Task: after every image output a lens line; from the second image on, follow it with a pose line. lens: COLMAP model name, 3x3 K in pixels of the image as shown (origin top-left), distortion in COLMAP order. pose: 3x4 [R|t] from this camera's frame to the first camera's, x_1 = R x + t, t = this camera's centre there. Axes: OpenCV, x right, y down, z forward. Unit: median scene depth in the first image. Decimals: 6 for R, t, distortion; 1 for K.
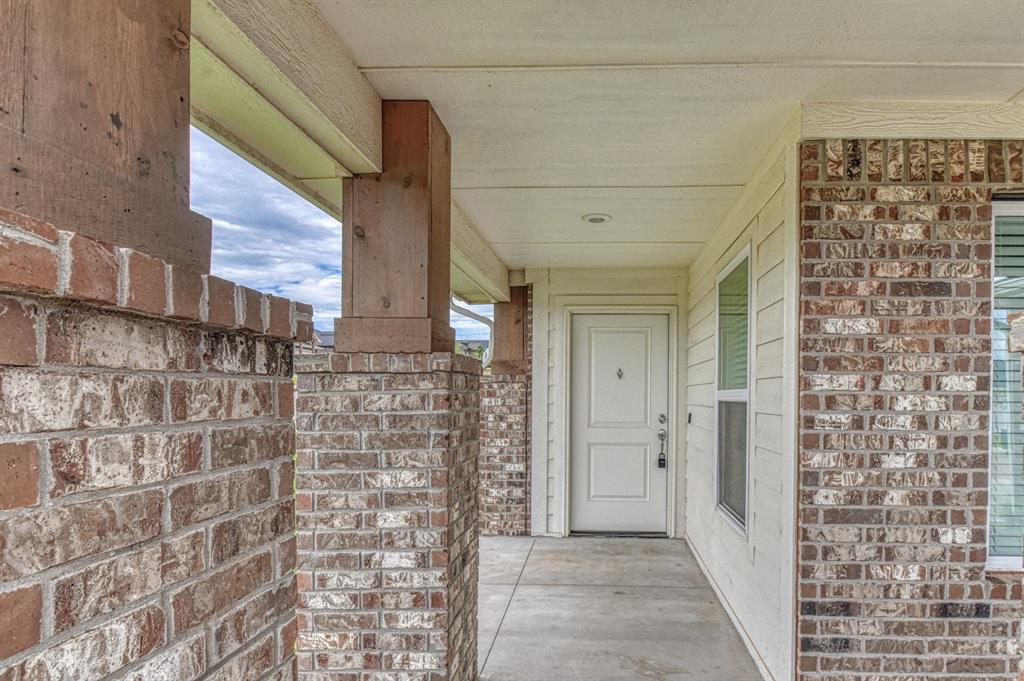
lens RADIAL K [[579.0, 0, 534.6], [0, 579.0, 407.6], [0, 0, 1]] dist [-0.005301, -0.002983]
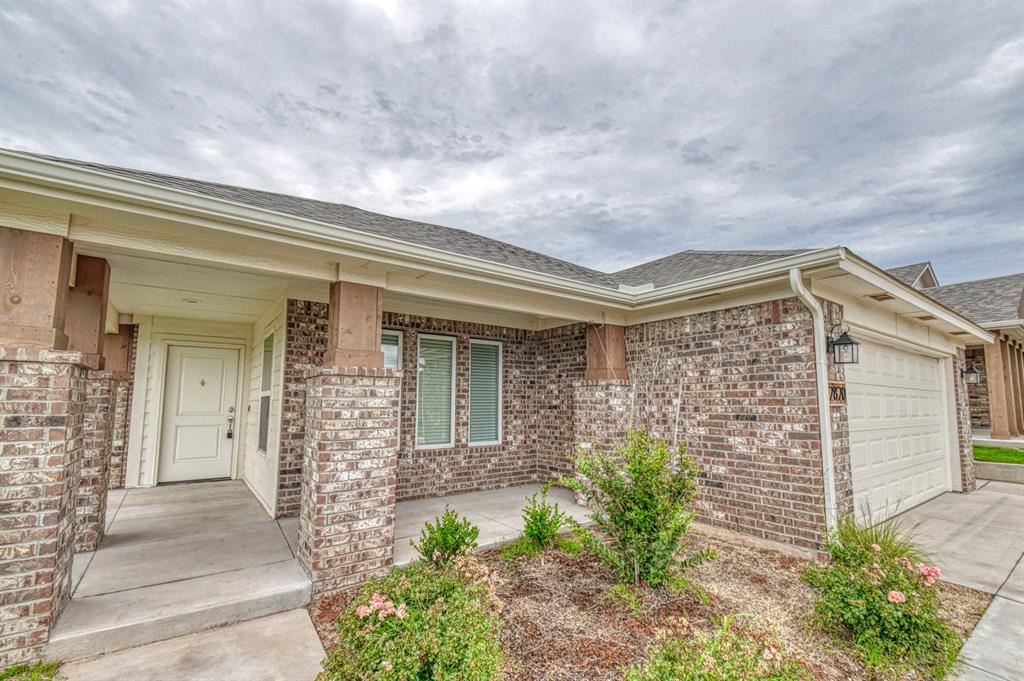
lens RADIAL K [[446.8, 0, 523.6], [0, 446.8, 355.5], [0, 0, 1]] dist [0.027357, -0.017001]
pose [[0.725290, 0.065894, 0.685283, -0.173914], [0.022238, 0.992647, -0.118986, 0.085630], [-0.688084, 0.101539, 0.718491, -1.277185]]
